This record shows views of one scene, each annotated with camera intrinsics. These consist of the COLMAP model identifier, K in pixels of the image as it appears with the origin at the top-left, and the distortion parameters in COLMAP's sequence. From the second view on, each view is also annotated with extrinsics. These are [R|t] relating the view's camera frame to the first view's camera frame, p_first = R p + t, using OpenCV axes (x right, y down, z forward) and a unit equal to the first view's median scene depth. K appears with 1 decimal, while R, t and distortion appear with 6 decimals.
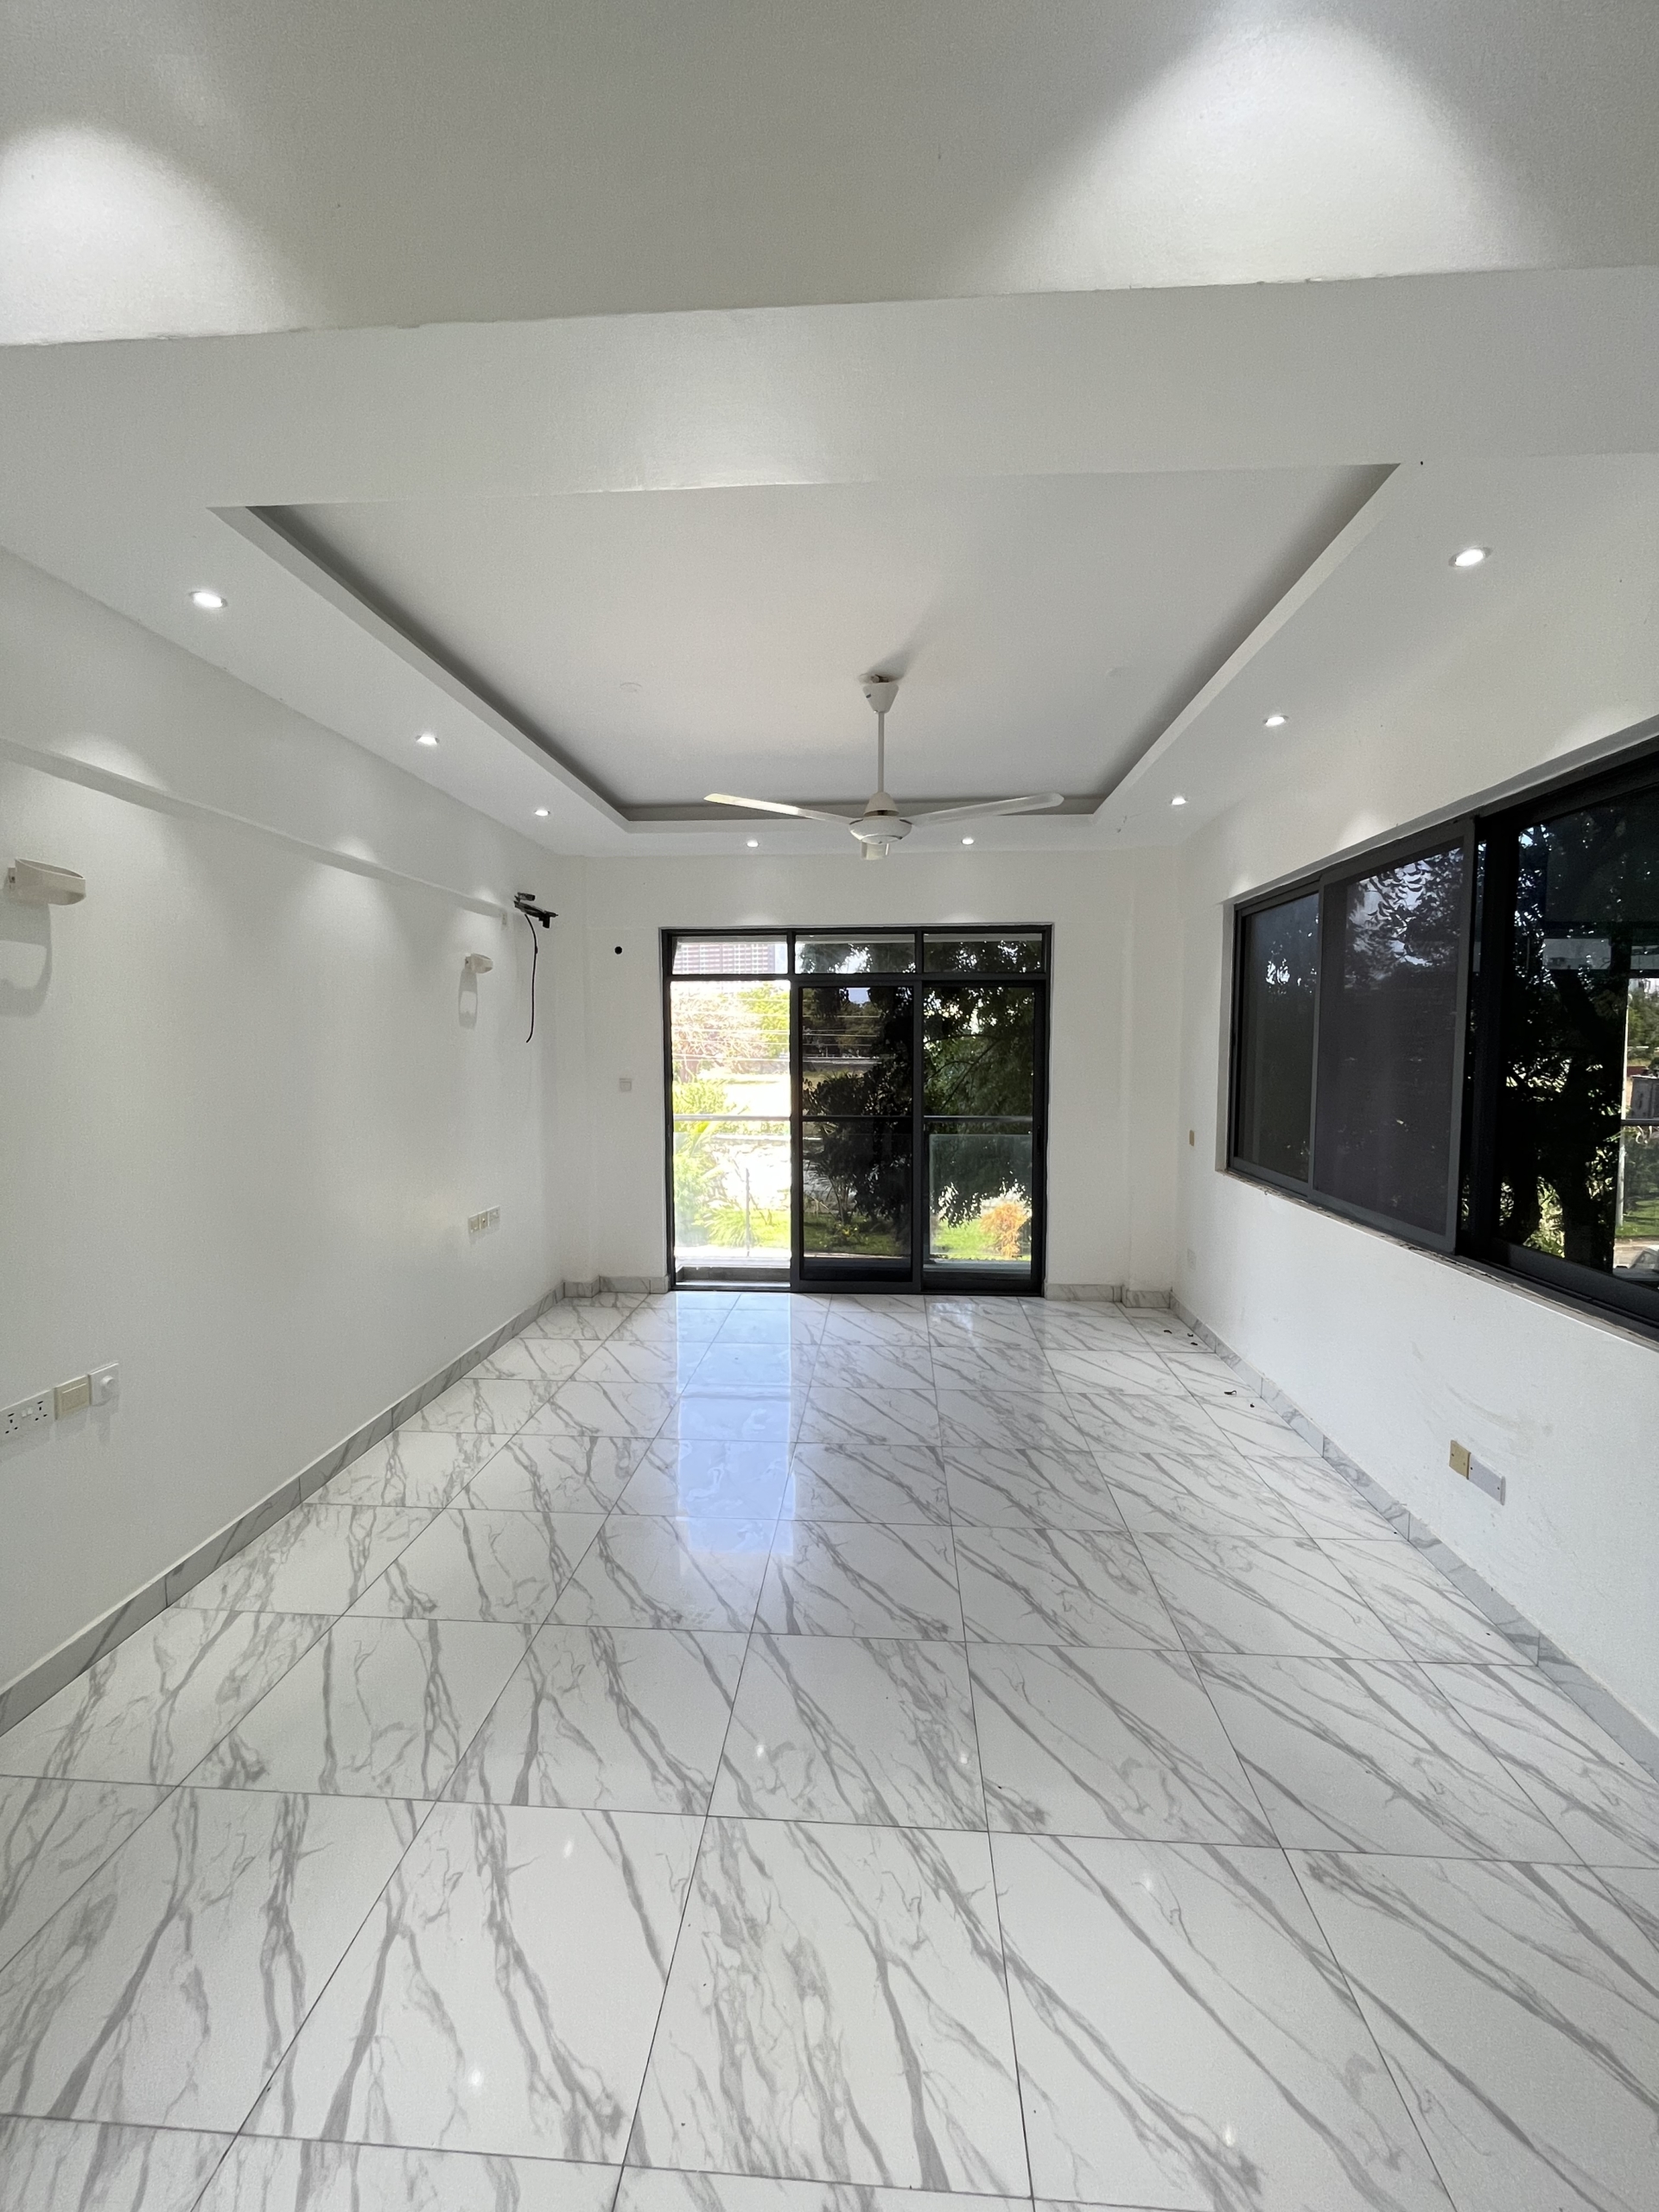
lens RADIAL K [[894.2, 0, 833.8], [0, 894.2, 1101.0], [0, 0, 1]] dist [-0.002897, 0.000900]
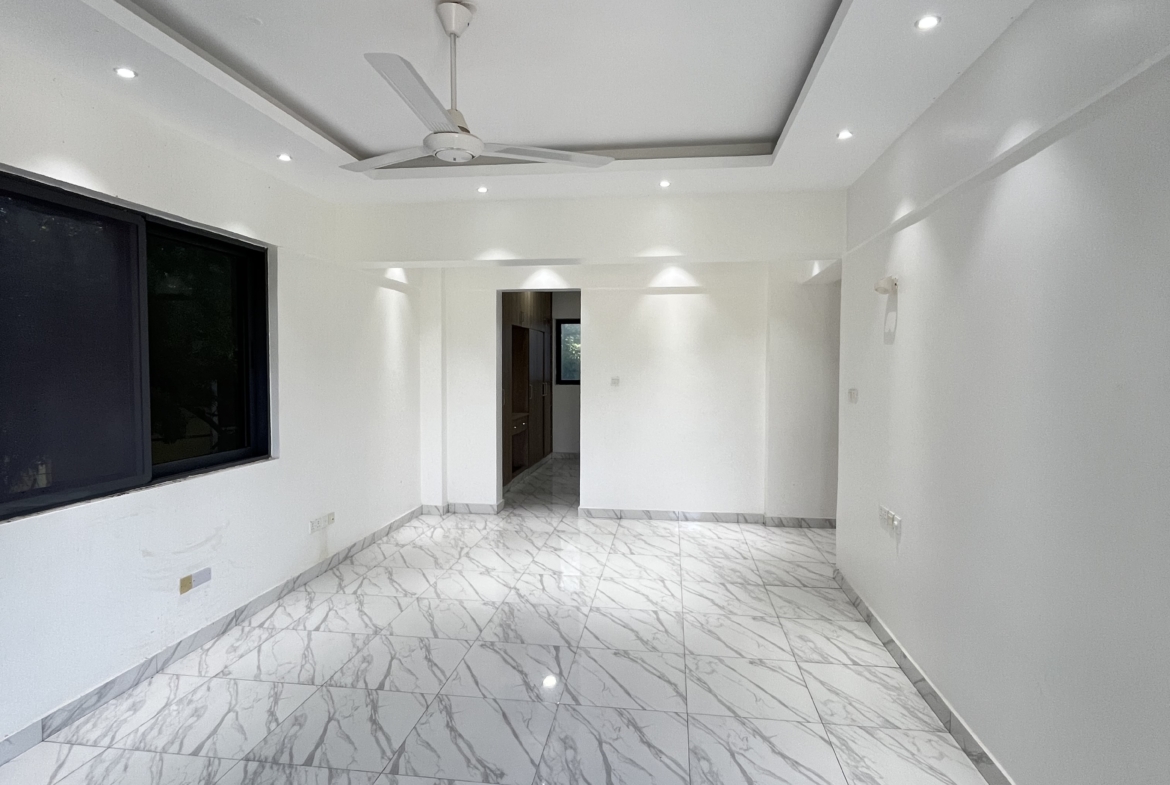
lens RADIAL K [[630.9, 0, 586.2], [0, 630.9, 386.8], [0, 0, 1]] dist [-0.001267, -0.000081]
pose [[-0.997653, -0.005547, 0.068240, -0.208917], [0.001449, 0.994779, 0.102043, -0.136622], [-0.068450, 0.101903, -0.992437, 2.388609]]
